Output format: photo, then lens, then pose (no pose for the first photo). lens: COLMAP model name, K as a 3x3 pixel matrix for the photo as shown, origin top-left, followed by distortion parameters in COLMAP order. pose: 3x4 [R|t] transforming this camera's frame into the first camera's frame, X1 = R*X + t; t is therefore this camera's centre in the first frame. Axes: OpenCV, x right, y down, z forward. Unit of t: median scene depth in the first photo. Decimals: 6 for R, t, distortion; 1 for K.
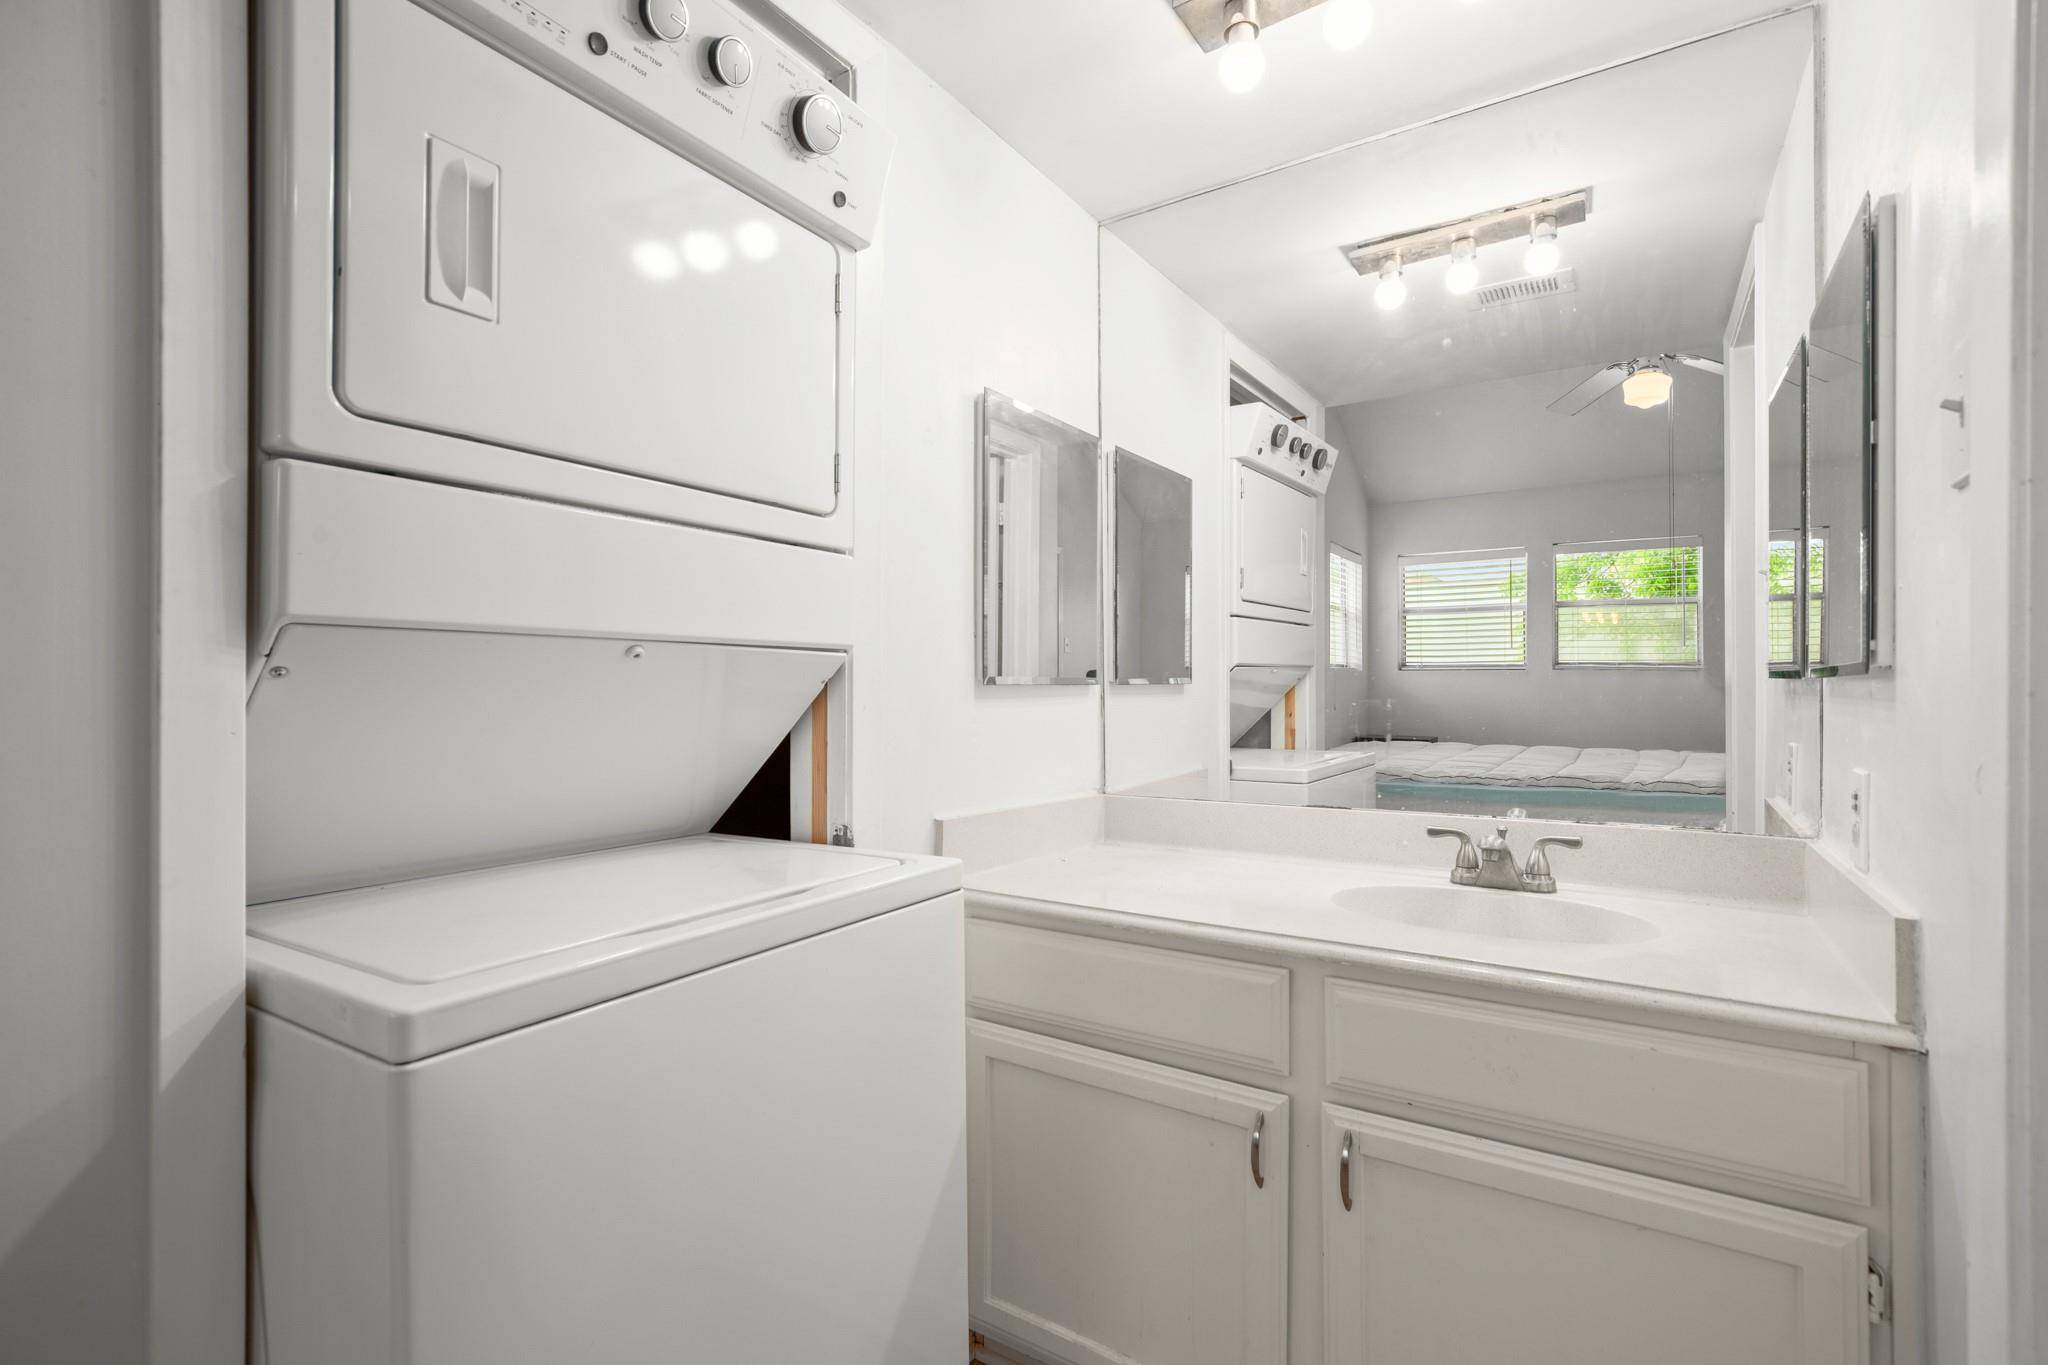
lens RADIAL K [[923.5, 0, 1040.1], [0, 923.5, 684.2], [0, 0, 1]] dist [-0.002397, 0.005801]
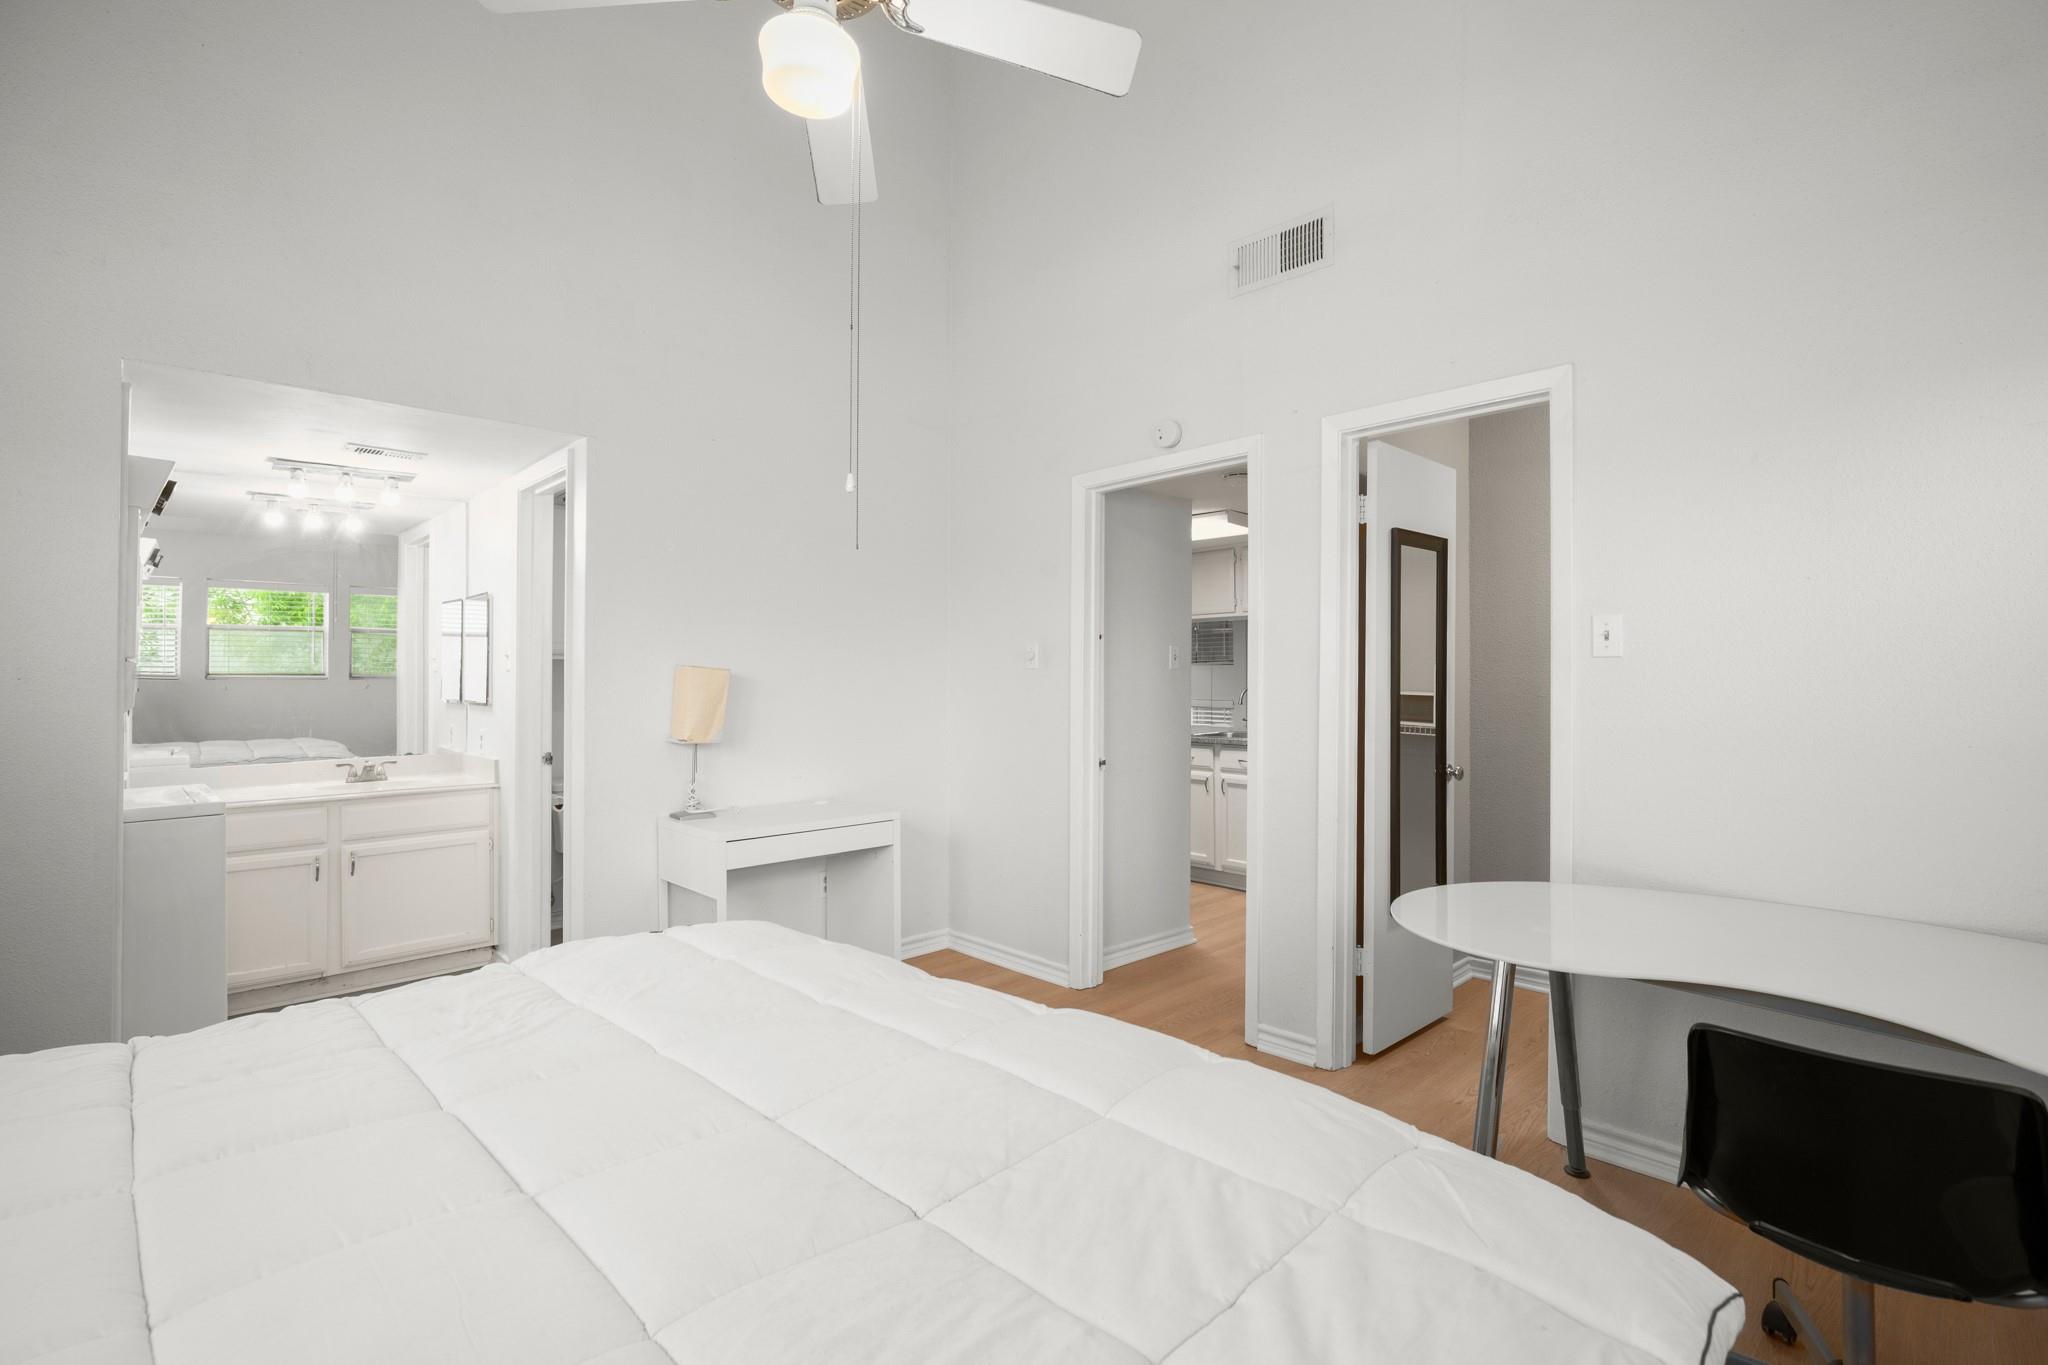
lens RADIAL K [[923.5, 0, 1040.1], [0, 923.5, 684.2], [0, 0, 1]] dist [-0.002397, 0.005801]
pose [[0.230137, -0.014456, 0.973051, -1.764777], [0.005186, 0.999894, 0.013629, -0.100895], [-0.973144, 0.001910, 0.230187, -1.632521]]
